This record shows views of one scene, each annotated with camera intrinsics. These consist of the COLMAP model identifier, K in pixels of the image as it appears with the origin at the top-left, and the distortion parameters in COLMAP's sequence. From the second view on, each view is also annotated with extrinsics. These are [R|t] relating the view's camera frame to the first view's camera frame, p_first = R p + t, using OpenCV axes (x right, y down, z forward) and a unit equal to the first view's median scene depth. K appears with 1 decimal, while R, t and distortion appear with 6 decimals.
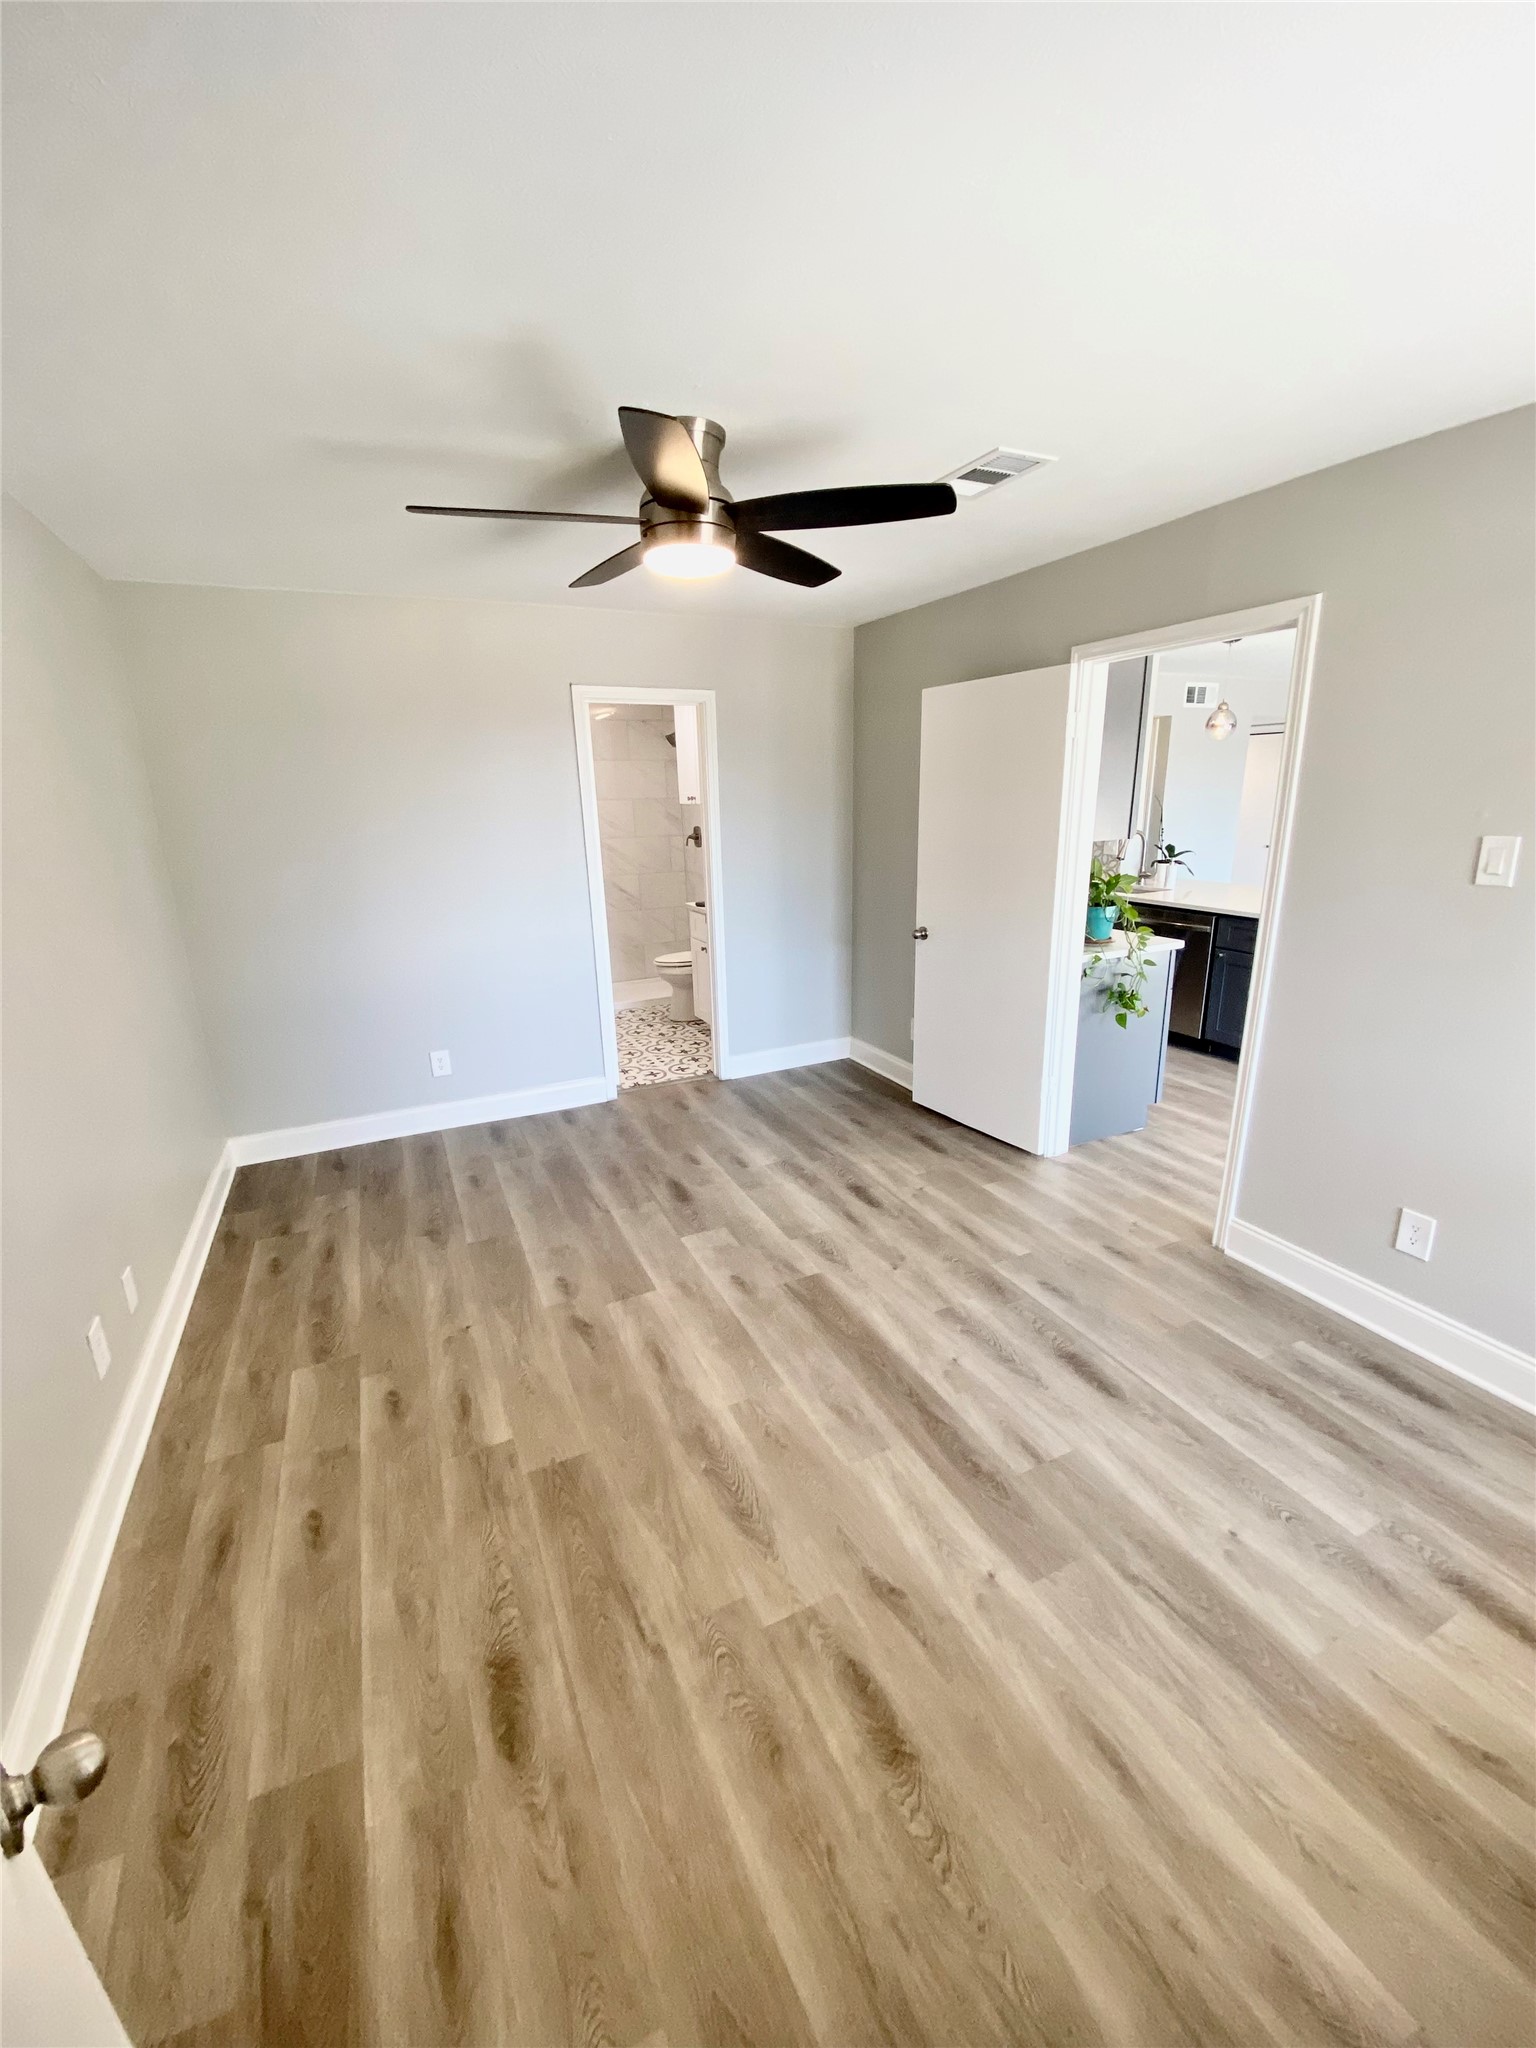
lens RADIAL K [[834.9, 0, 770.8], [0, 834.9, 1033.7], [0, 0, 1]] dist [0.011405, -0.014819]
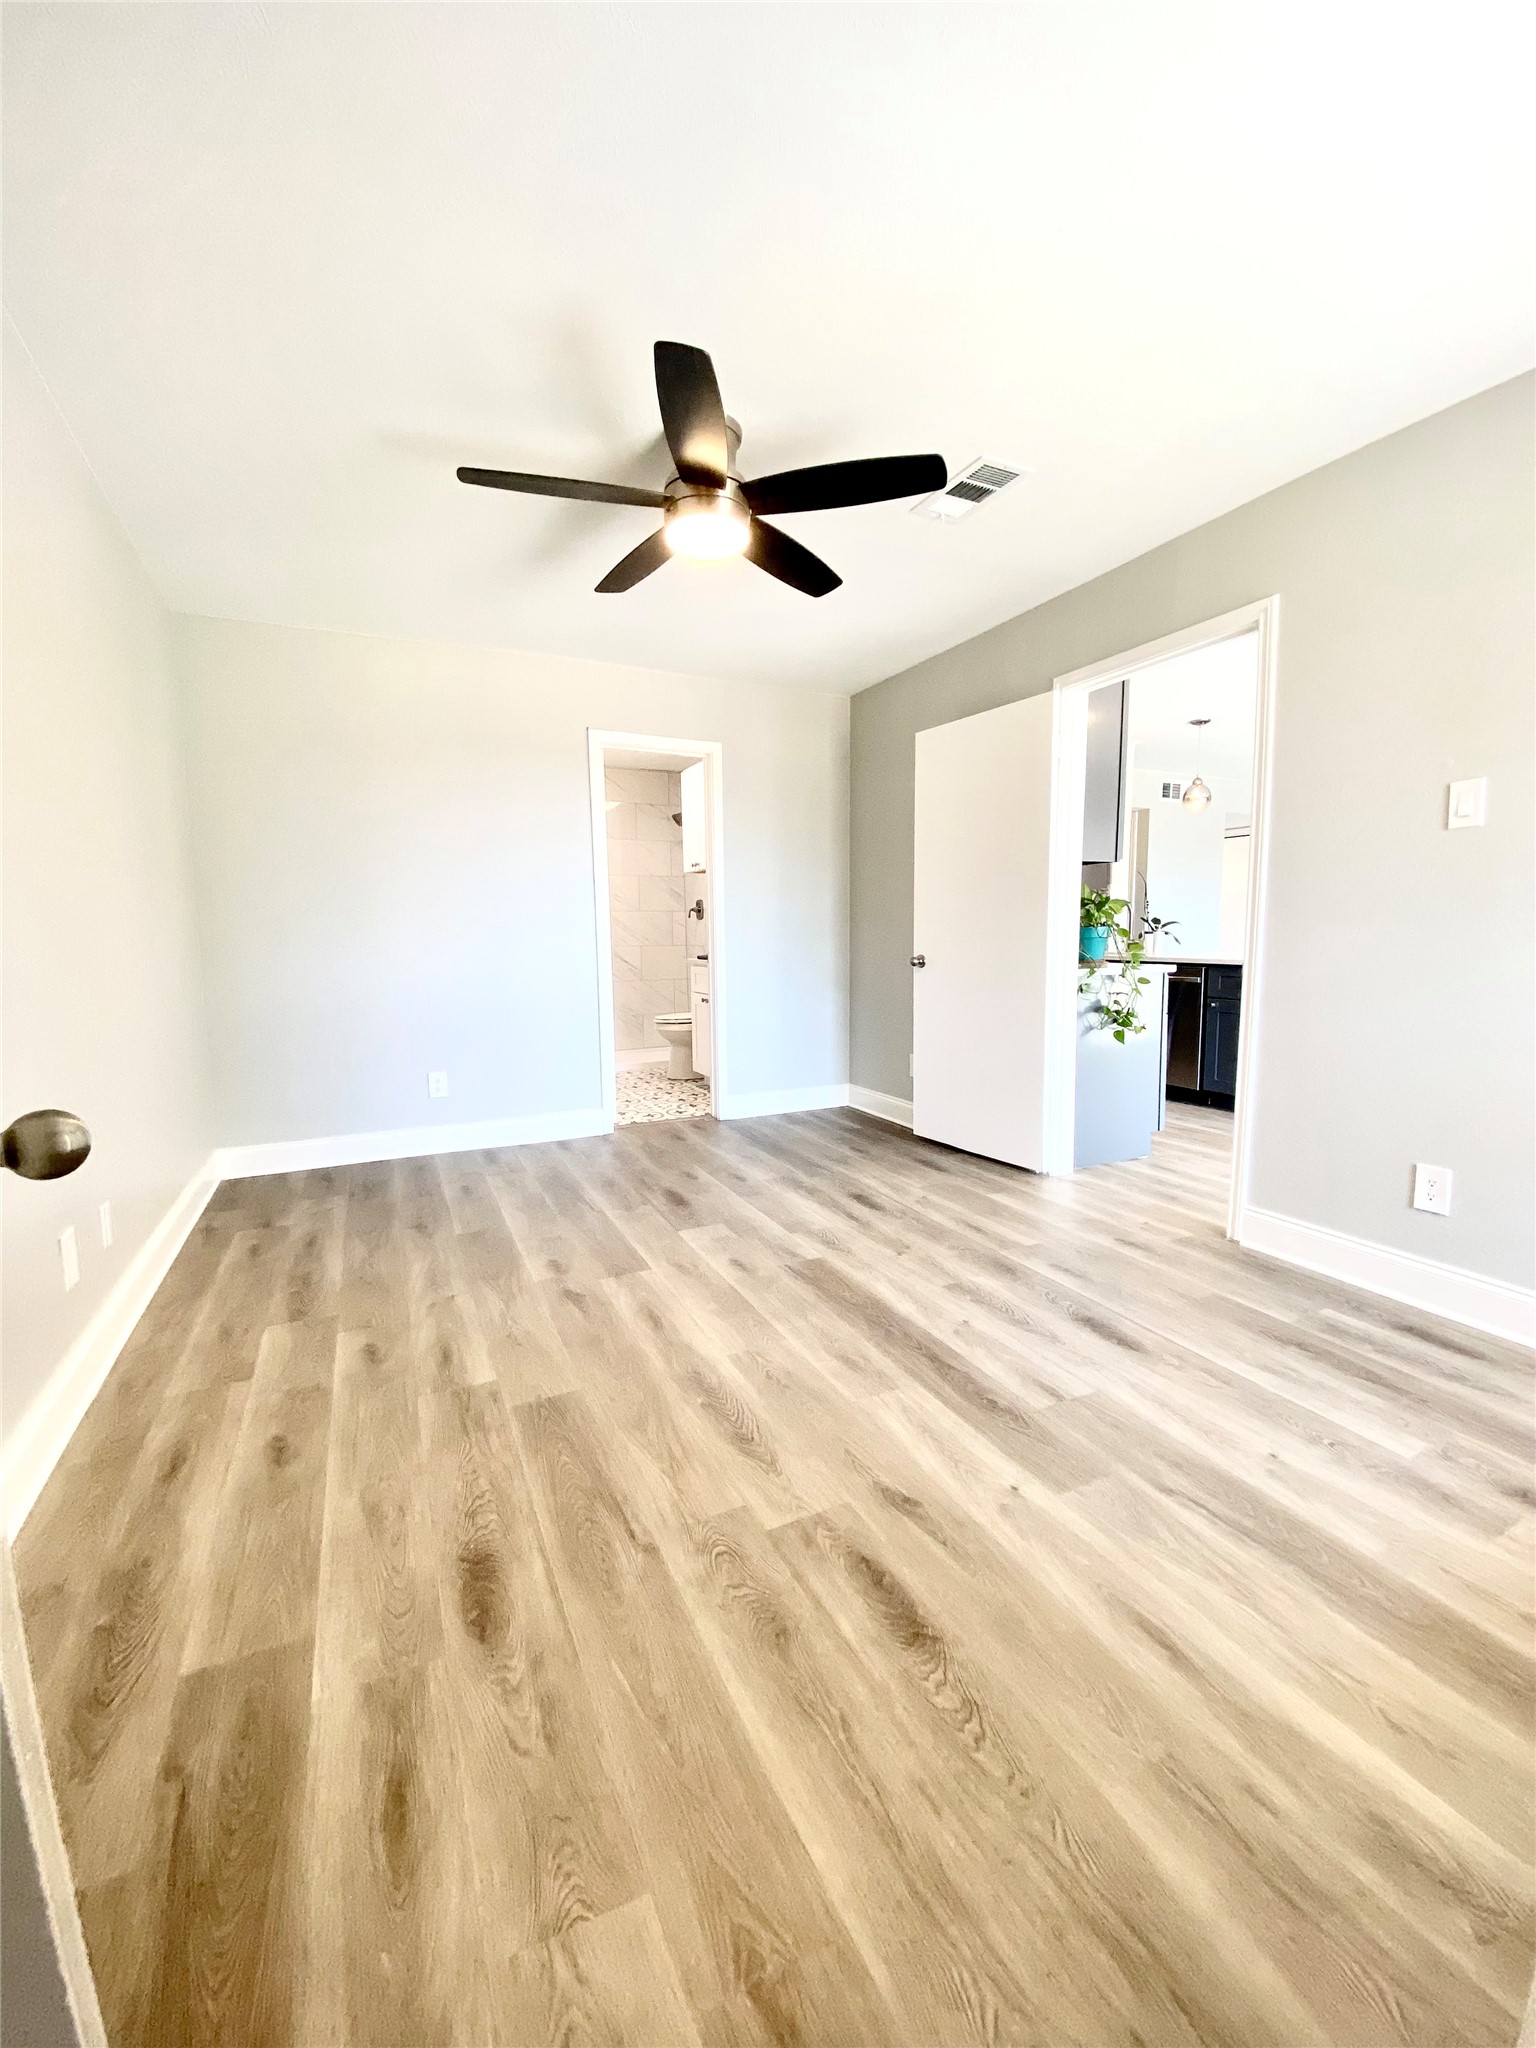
lens RADIAL K [[834.9, 0, 767.9], [0, 834.9, 1030.6], [0, 0, 1]] dist [0.011405, -0.014819]
pose [[0.999937, 0.010877, 0.002754, -0.012601], [-0.010265, 0.985898, -0.167032, 0.265257], [-0.004532, 0.166993, 0.985948, 0.011897]]
